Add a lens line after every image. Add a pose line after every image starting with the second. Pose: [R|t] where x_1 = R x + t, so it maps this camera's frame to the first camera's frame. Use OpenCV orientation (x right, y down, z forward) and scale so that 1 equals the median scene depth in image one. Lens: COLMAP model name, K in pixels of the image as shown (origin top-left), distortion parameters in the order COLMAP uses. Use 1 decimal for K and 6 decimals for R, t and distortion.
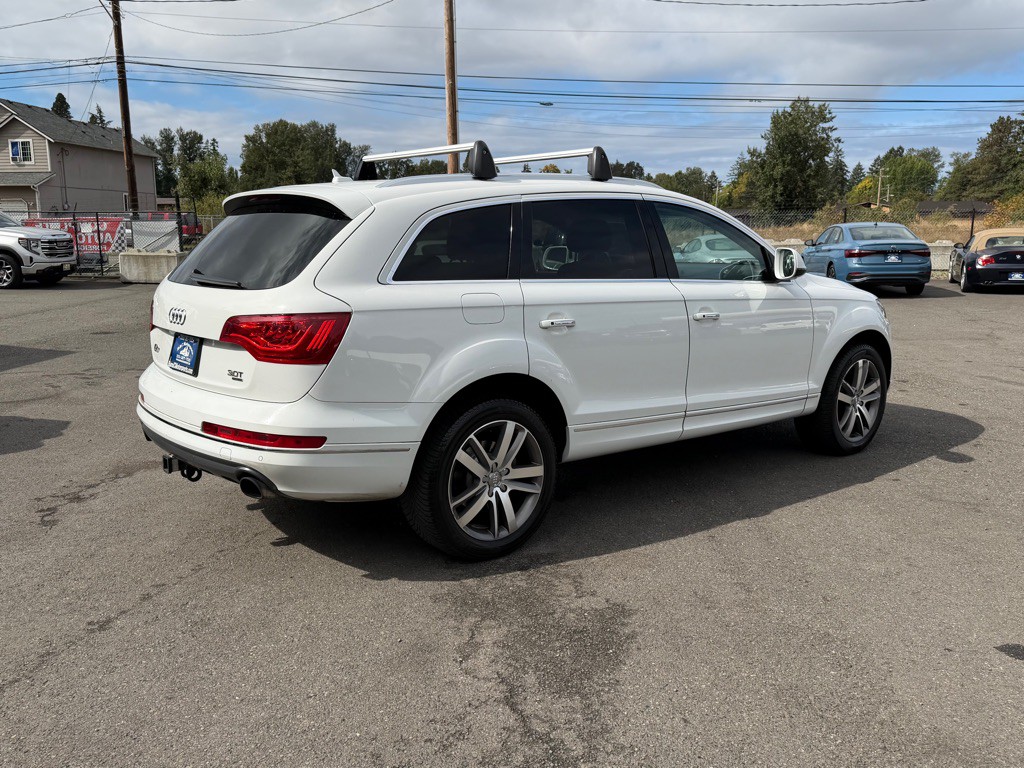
lens RADIAL K [[874.7, 0, 521.1], [0, 874.7, 388.5], [0, 0, 1]] dist [0.116445, -0.211832]
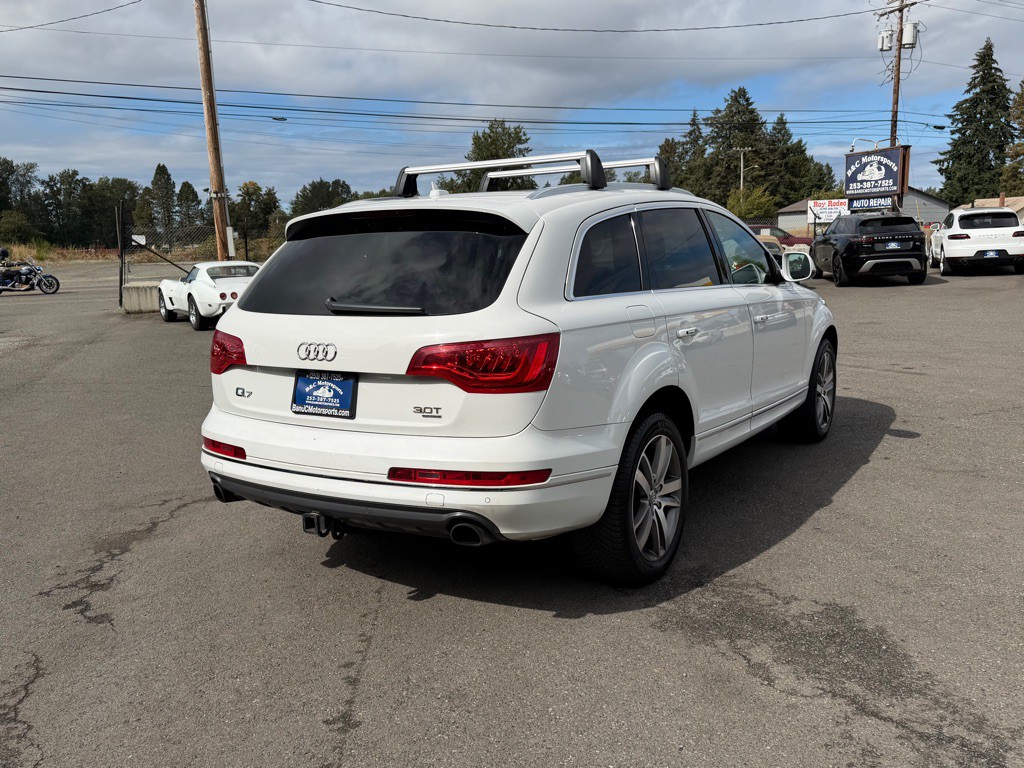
lens RADIAL K [[874.7, 0, 521.1], [0, 874.7, 388.5], [0, 0, 1]] dist [0.116445, -0.211832]
pose [[0.947017, -0.081531, 0.310664, -0.432347], [0.087548, 0.996145, -0.005449, -0.021635], [-0.309022, 0.032358, 0.950504, 0.111676]]
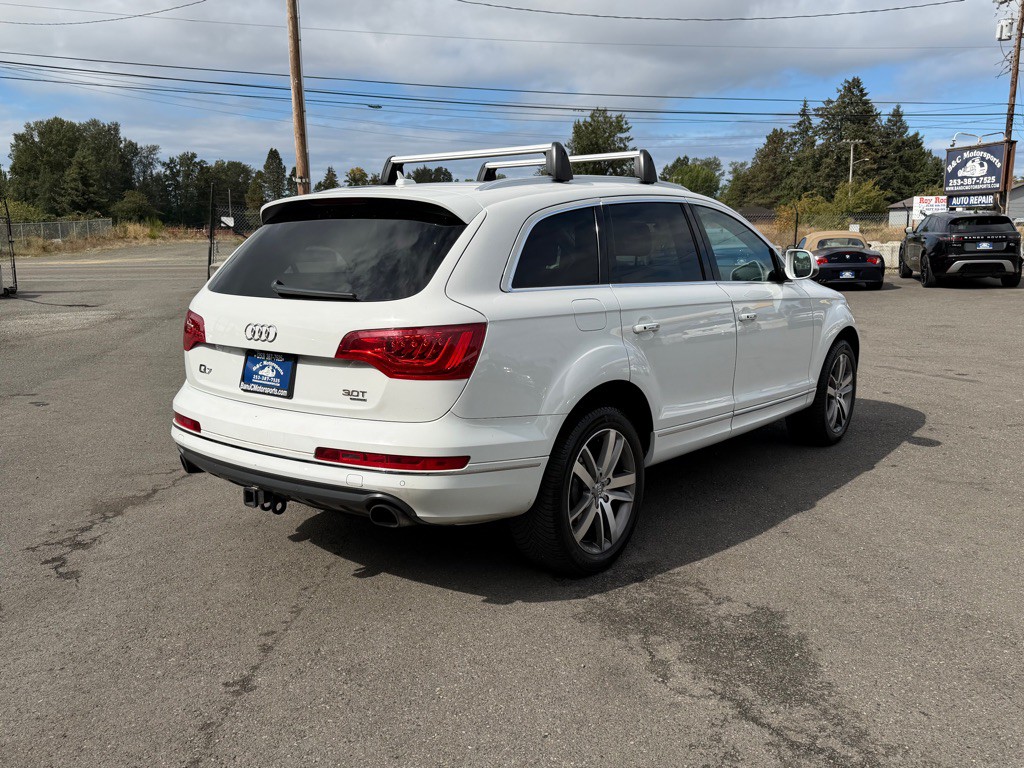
lens RADIAL K [[874.7, 0, 521.1], [0, 874.7, 388.5], [0, 0, 1]] dist [0.116445, -0.211832]
pose [[0.977036, -0.043176, 0.208655, -0.293941], [0.044288, 0.999019, -0.000661, -0.011415], [-0.208421, 0.009887, 0.977989, 0.061682]]
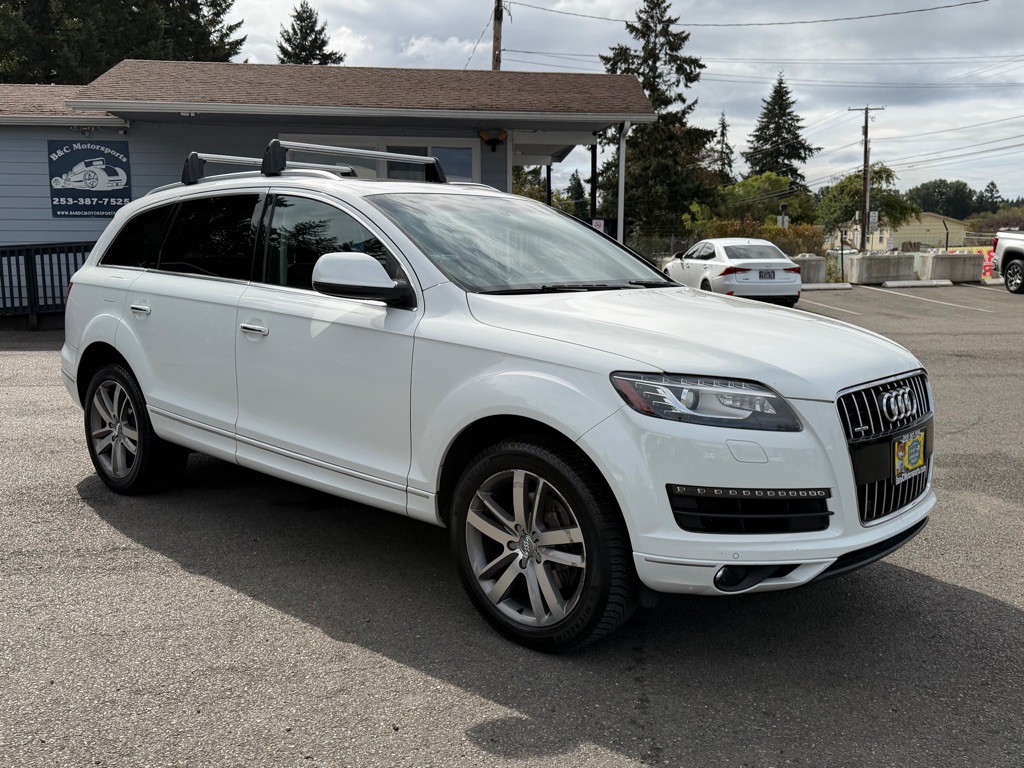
lens RADIAL K [[931.3, 0, 512.0], [0, 931.3, 384.0], [0, 0, 1]] dist [0.145132, -0.293511]
pose [[0.146790, 0.146230, -0.978299, 1.267641], [-0.180875, 0.976306, 0.118792, -0.203898], [0.972490, 0.159513, 0.169761, 1.225587]]
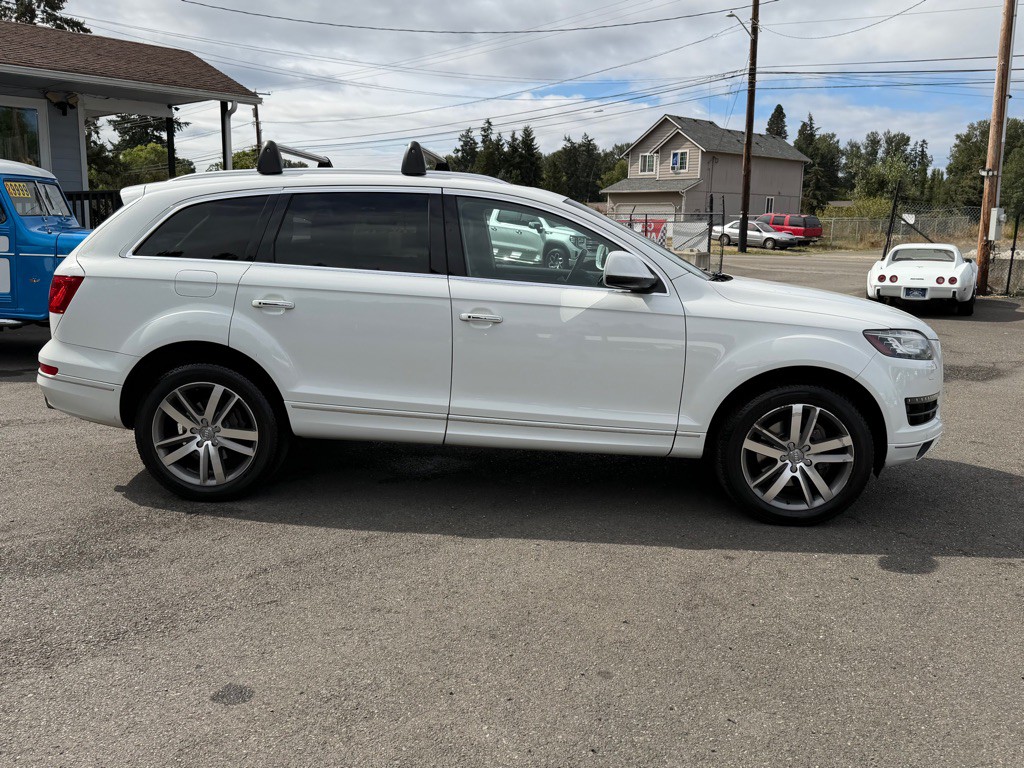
lens RADIAL K [[872.7, 0, 518.7], [0, 872.7, 381.7], [0, 0, 1]] dist [0.143480, -0.277497]
pose [[0.733700, 0.135943, -0.665736, 0.974689], [-0.143376, 0.988695, 0.043877, -0.068954], [0.664174, 0.063258, 0.744897, 0.376710]]
